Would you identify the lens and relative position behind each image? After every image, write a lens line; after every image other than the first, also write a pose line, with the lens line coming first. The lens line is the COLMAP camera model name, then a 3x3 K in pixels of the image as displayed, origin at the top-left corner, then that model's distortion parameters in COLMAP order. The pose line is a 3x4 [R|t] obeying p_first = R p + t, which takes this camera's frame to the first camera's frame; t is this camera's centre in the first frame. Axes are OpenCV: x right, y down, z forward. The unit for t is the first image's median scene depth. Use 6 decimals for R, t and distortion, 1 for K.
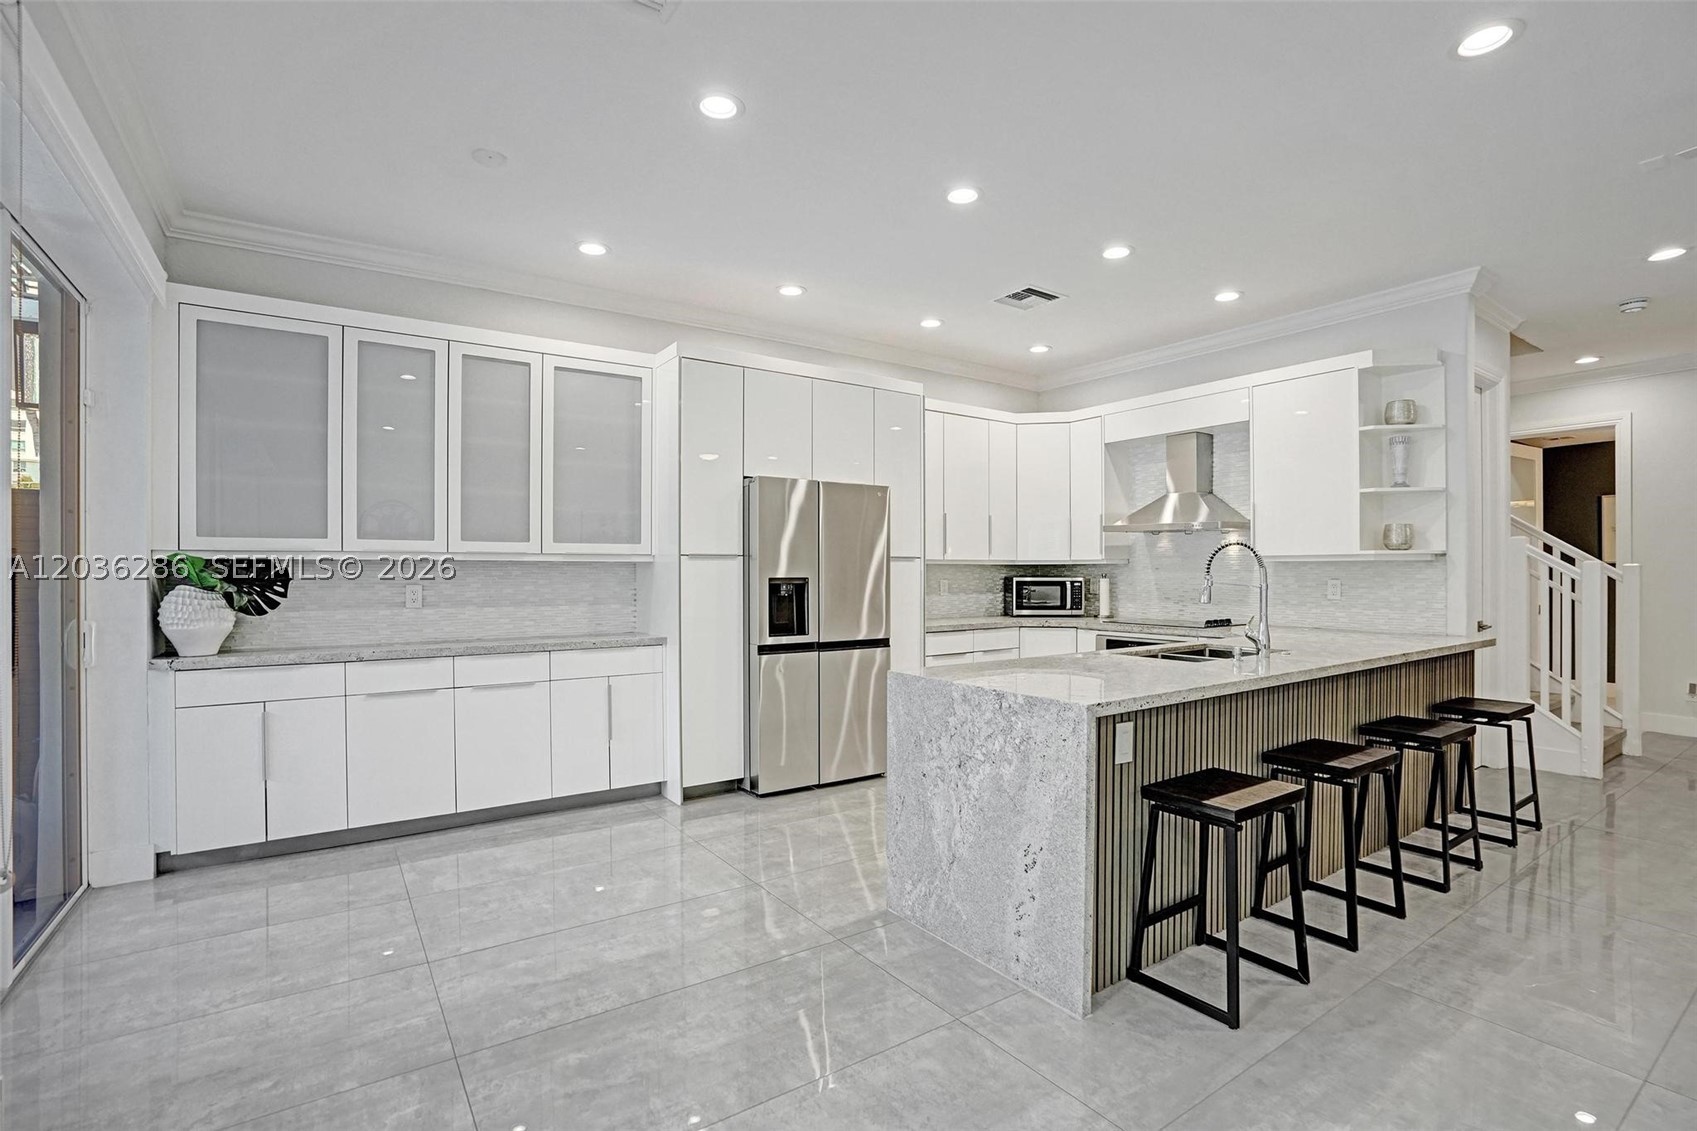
lens RADIAL K [[783.4, 0, 852.6], [0, 783.4, 575.8], [0, 0, 1]] dist [-0.027031, 0.009518]
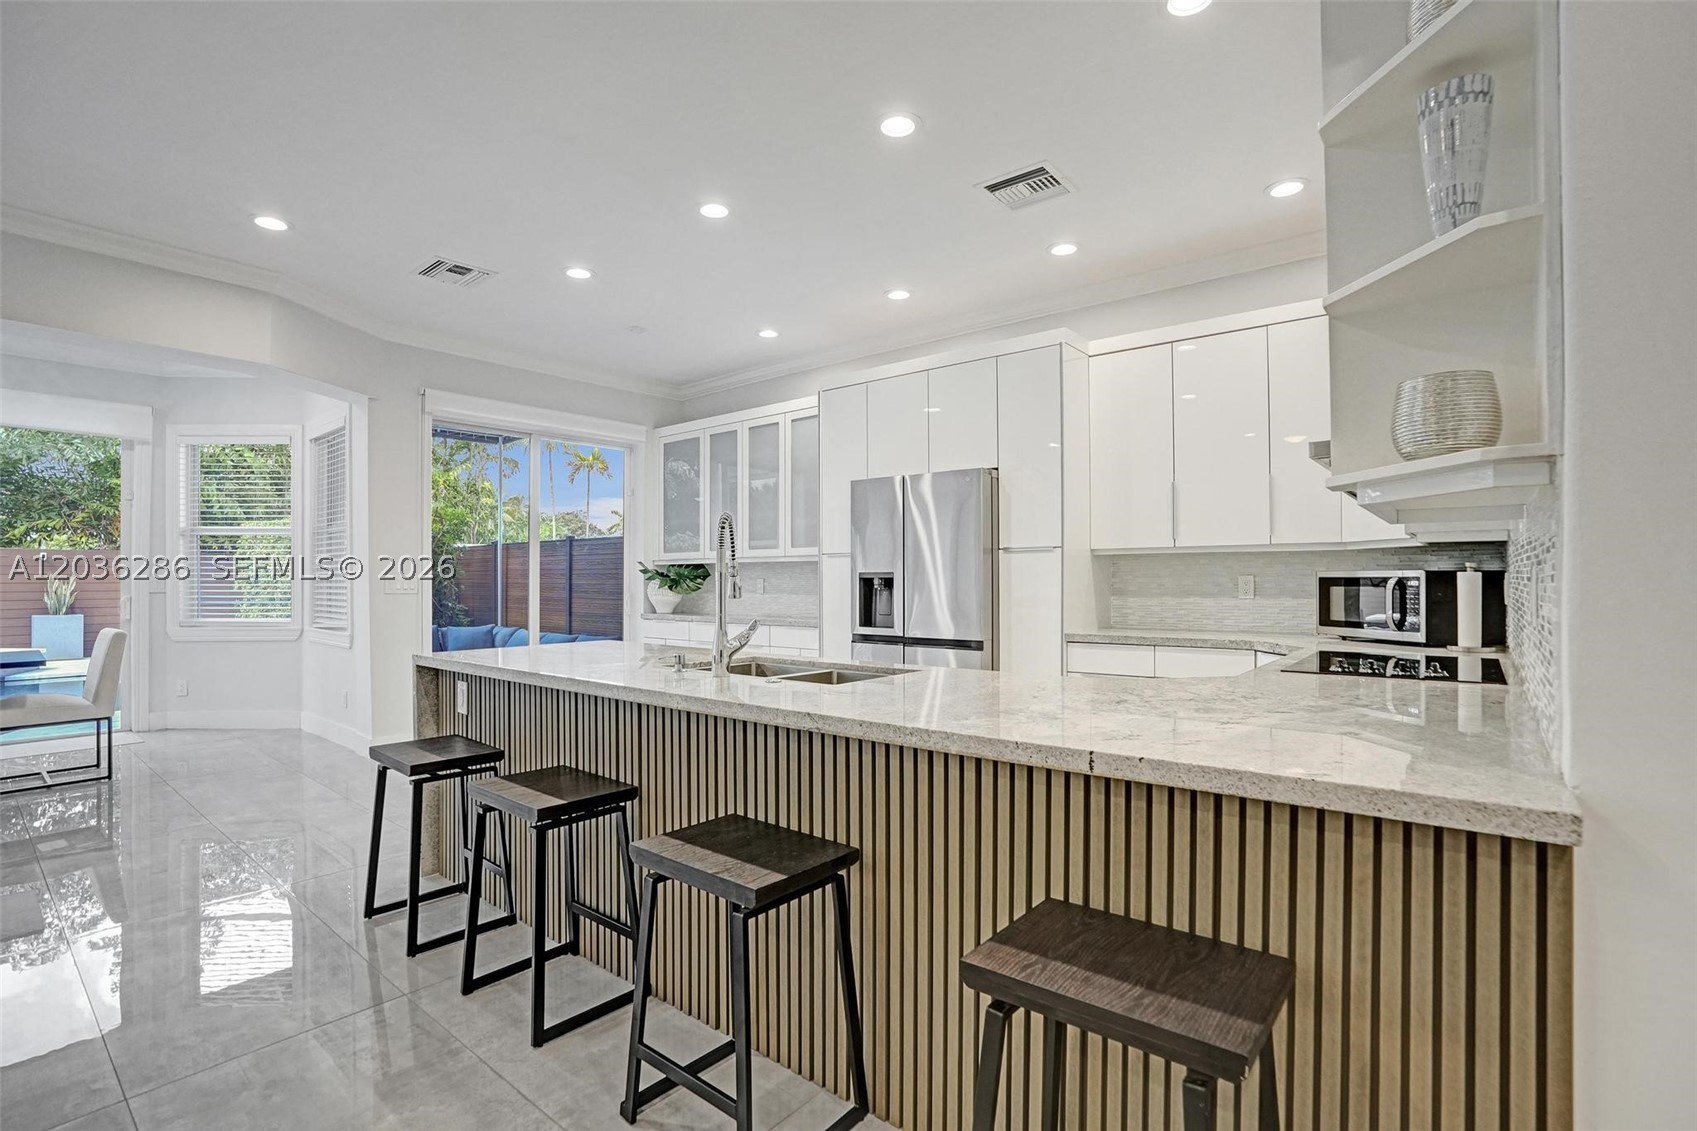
lens RADIAL K [[783.4, 0, 838.4], [0, 783.4, 574.4], [0, 0, 1]] dist [-0.027031, 0.009518]
pose [[0.282462, -0.004133, -0.959270, 0.925582], [0.000355, 0.999991, -0.004204, 0.009718], [0.959279, 0.000847, 0.282461, 0.662399]]
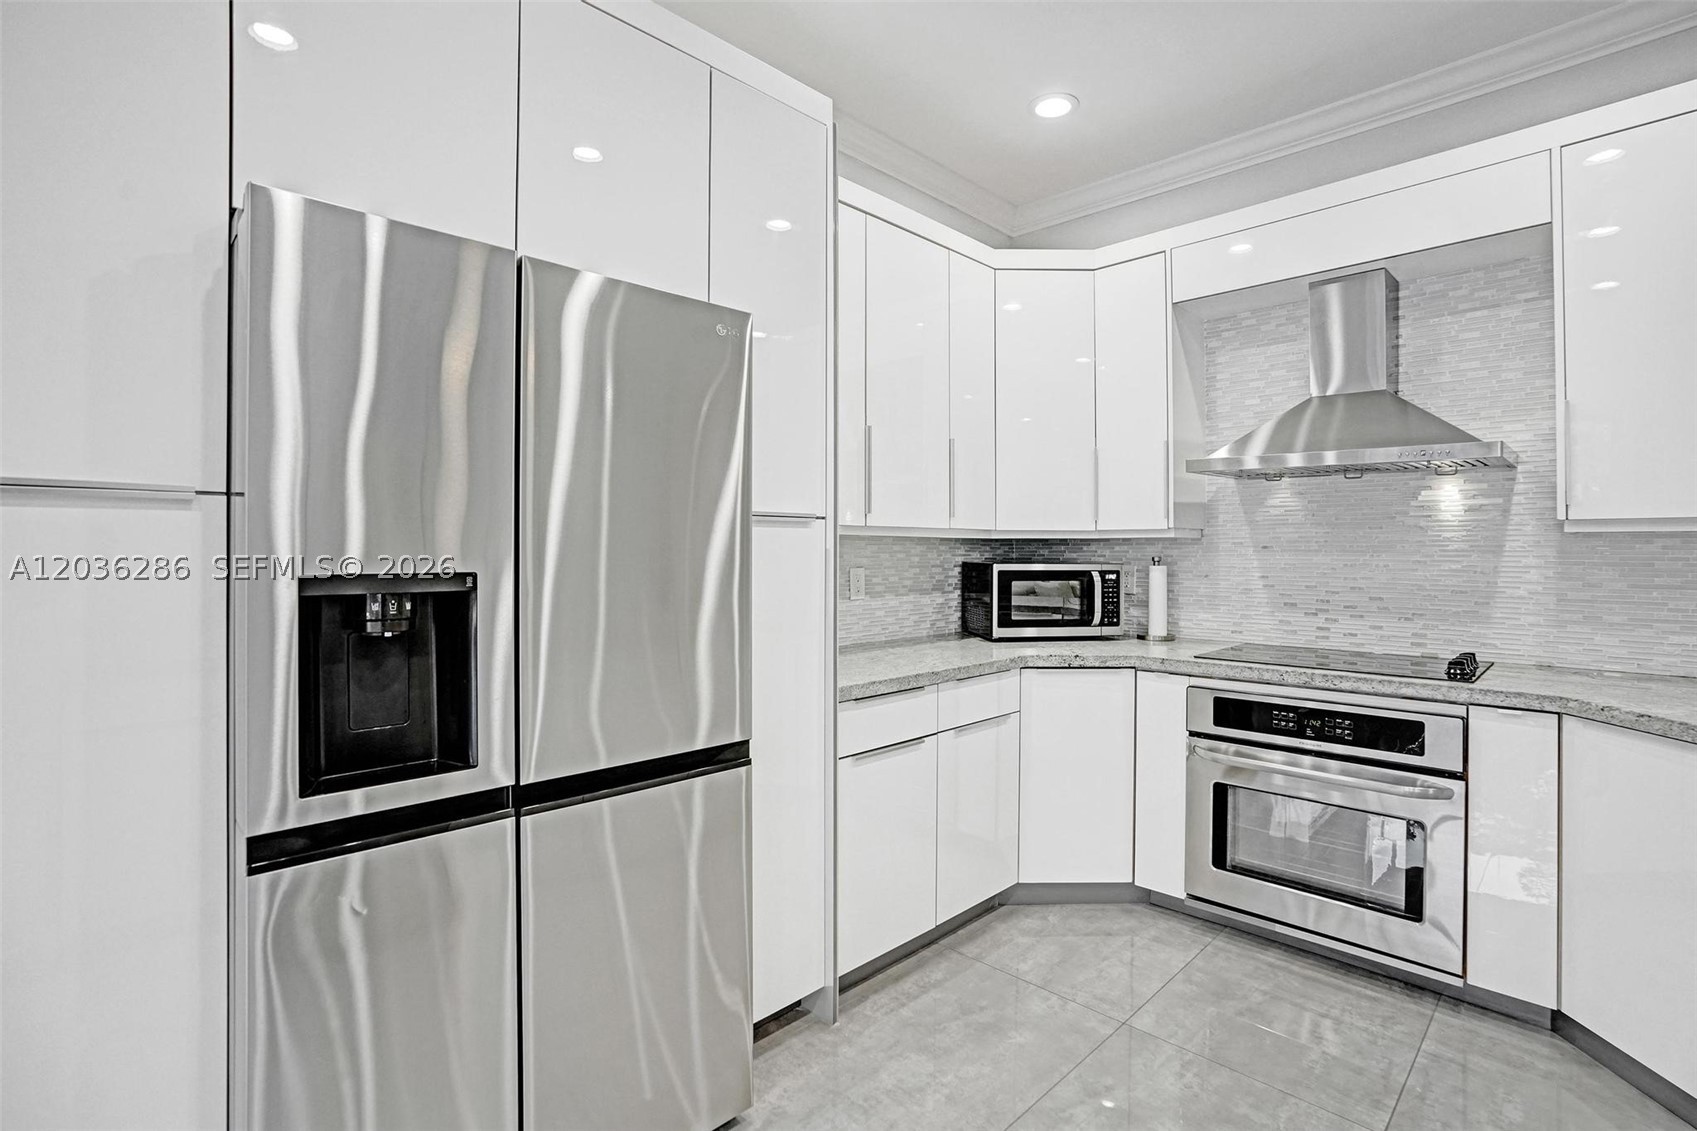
lens RADIAL K [[783.4, 0, 843.4], [0, 783.4, 541.8], [0, 0, 1]] dist [-0.027031, 0.009518]
pose [[0.984805, 0.005038, 0.173591, 0.029176], [-0.002055, 0.999847, -0.017363, -0.004163], [-0.173652, 0.016742, 0.984665, 0.709067]]
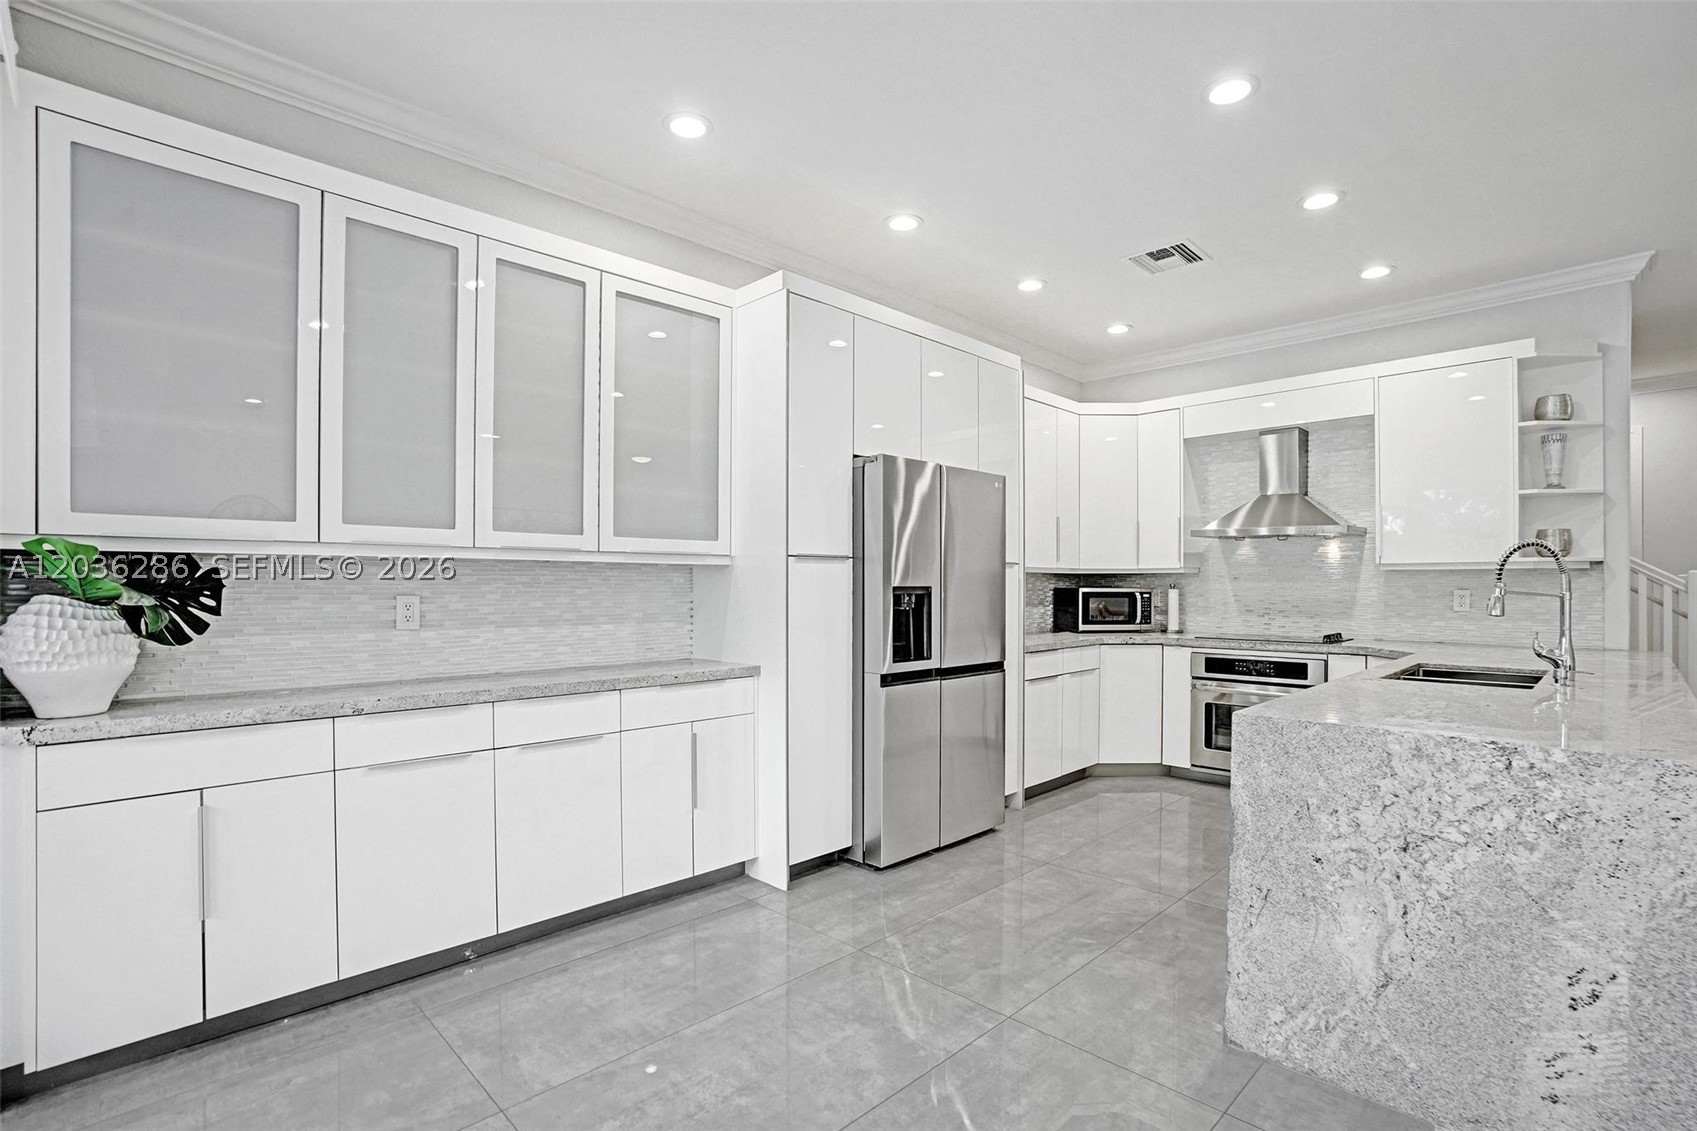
lens RADIAL K [[783.4, 0, 844.9], [0, 783.4, 587.6], [0, 0, 1]] dist [-0.027031, 0.009518]
pose [[0.983882, 0.000604, 0.178817, -0.291418], [0.000162, 0.999991, -0.004271, 0.007174], [-0.178817, 0.004231, 0.983873, 0.247994]]
